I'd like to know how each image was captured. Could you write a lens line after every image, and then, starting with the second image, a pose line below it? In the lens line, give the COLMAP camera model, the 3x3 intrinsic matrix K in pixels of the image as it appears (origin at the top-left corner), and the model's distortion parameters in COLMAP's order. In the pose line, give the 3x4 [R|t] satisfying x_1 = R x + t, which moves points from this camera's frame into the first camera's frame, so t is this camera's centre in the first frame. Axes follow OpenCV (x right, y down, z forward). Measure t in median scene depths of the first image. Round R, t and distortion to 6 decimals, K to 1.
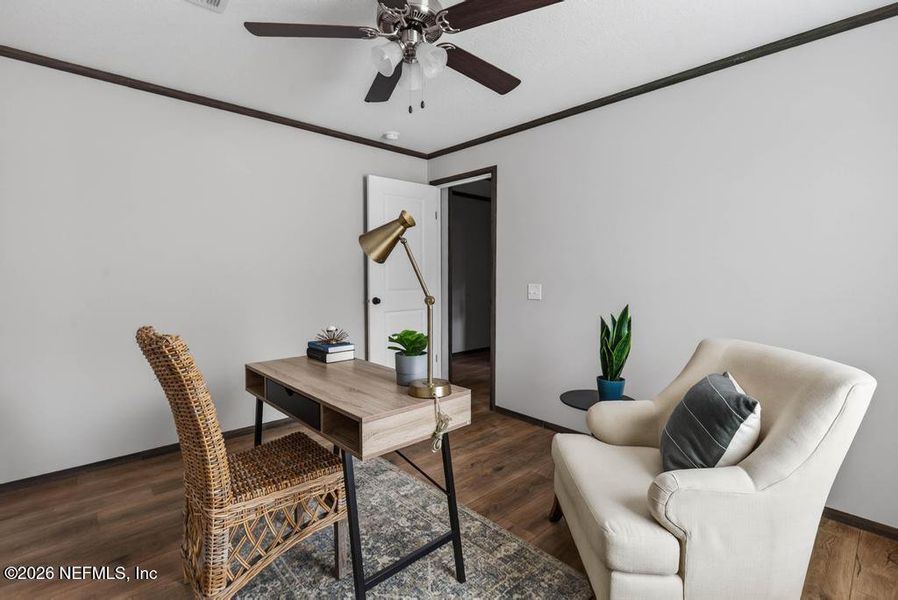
lens RADIAL K [[417.3, 0, 440.0], [0, 417.3, 291.1], [0, 0, 1]] dist [0.001087, 0.000132]
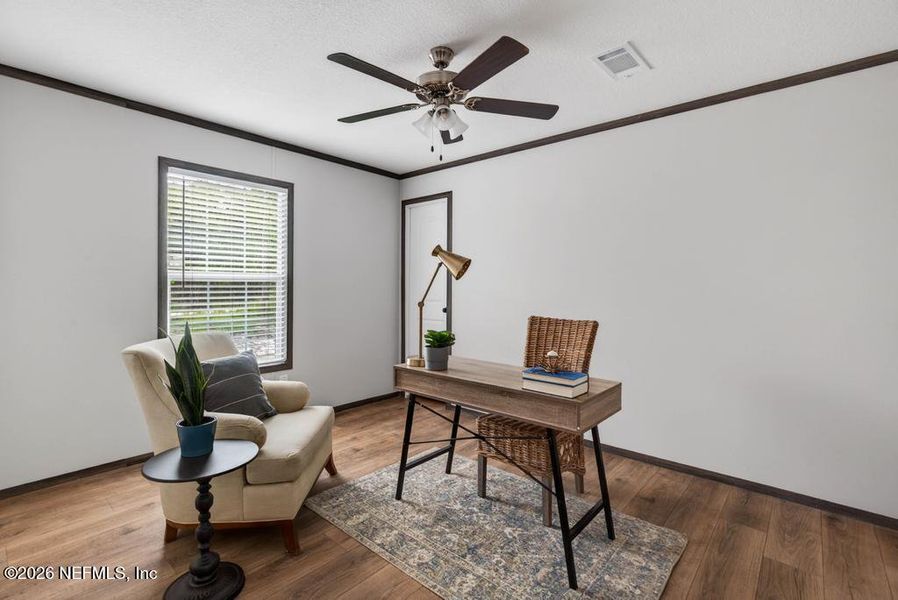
lens RADIAL K [[417.3, 0, 440.0], [0, 417.3, 291.1], [0, 0, 1]] dist [0.001087, 0.000132]
pose [[-0.994391, -0.007548, -0.105501, 0.048199], [-0.013300, 0.998456, 0.053926, -0.074036], [0.104931, 0.055027, -0.992956, 1.742376]]
